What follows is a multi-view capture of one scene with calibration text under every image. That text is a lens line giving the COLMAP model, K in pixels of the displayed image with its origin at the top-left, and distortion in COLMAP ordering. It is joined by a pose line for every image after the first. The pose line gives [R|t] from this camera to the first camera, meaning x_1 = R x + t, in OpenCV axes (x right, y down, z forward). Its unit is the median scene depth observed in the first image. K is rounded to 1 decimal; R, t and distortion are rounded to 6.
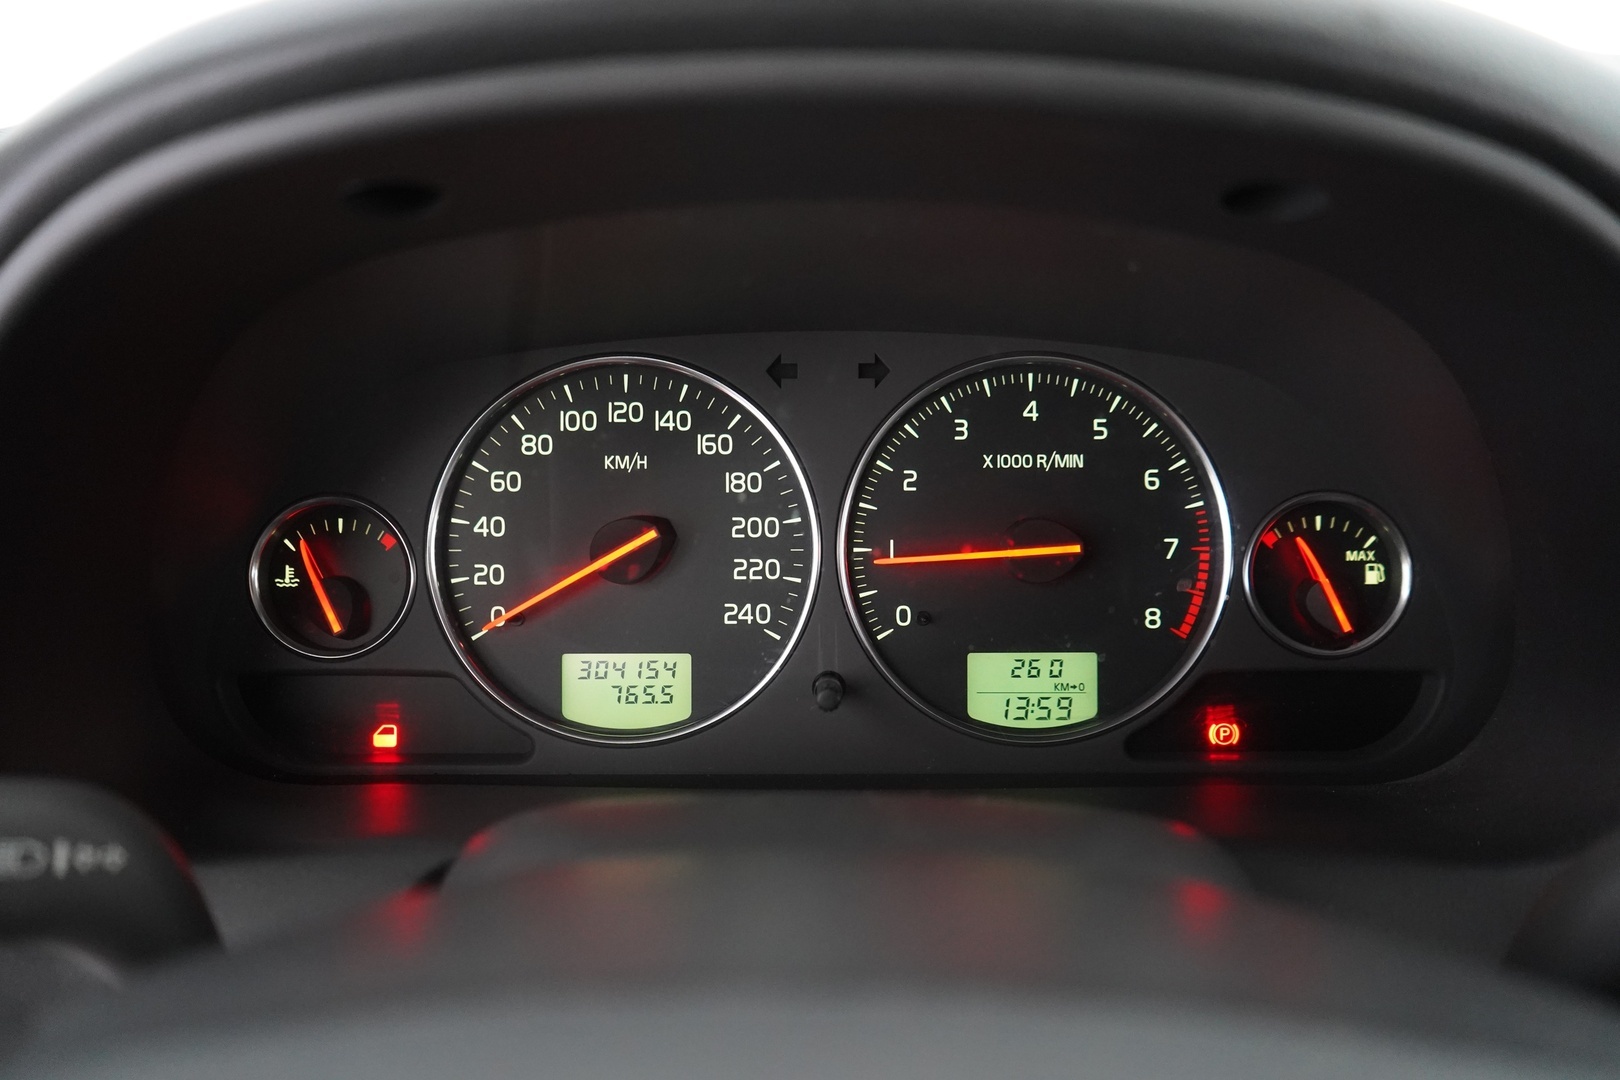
lens RADIAL K [[1248.7, 0, 798.7], [0, 1248.7, 500.8], [0, 0, 1]] dist [-0.001589, 0.003079]
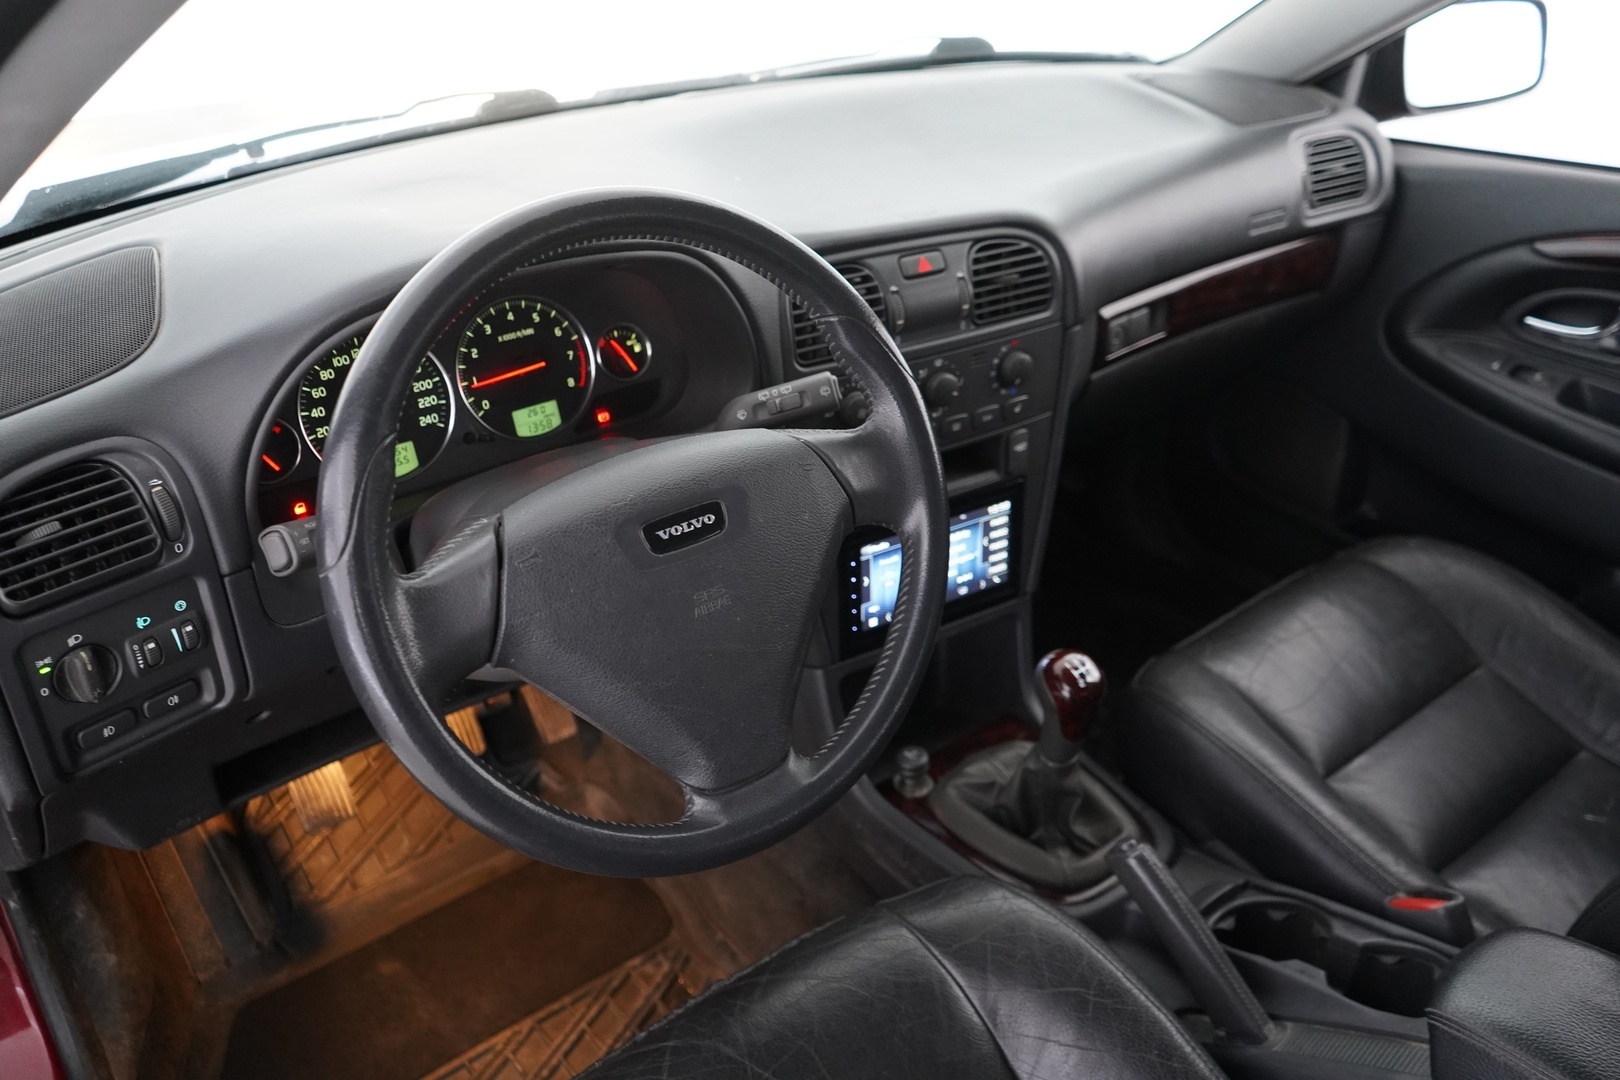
lens RADIAL K [[1248.7, 0, 798.7], [0, 1248.7, 500.8], [0, 0, 1]] dist [-0.001589, 0.003079]
pose [[0.788086, -0.294538, 0.540525, -0.862914], [0.191484, 0.951831, 0.239480, -0.214726], [-0.585025, -0.085229, 0.806524, -1.487378]]
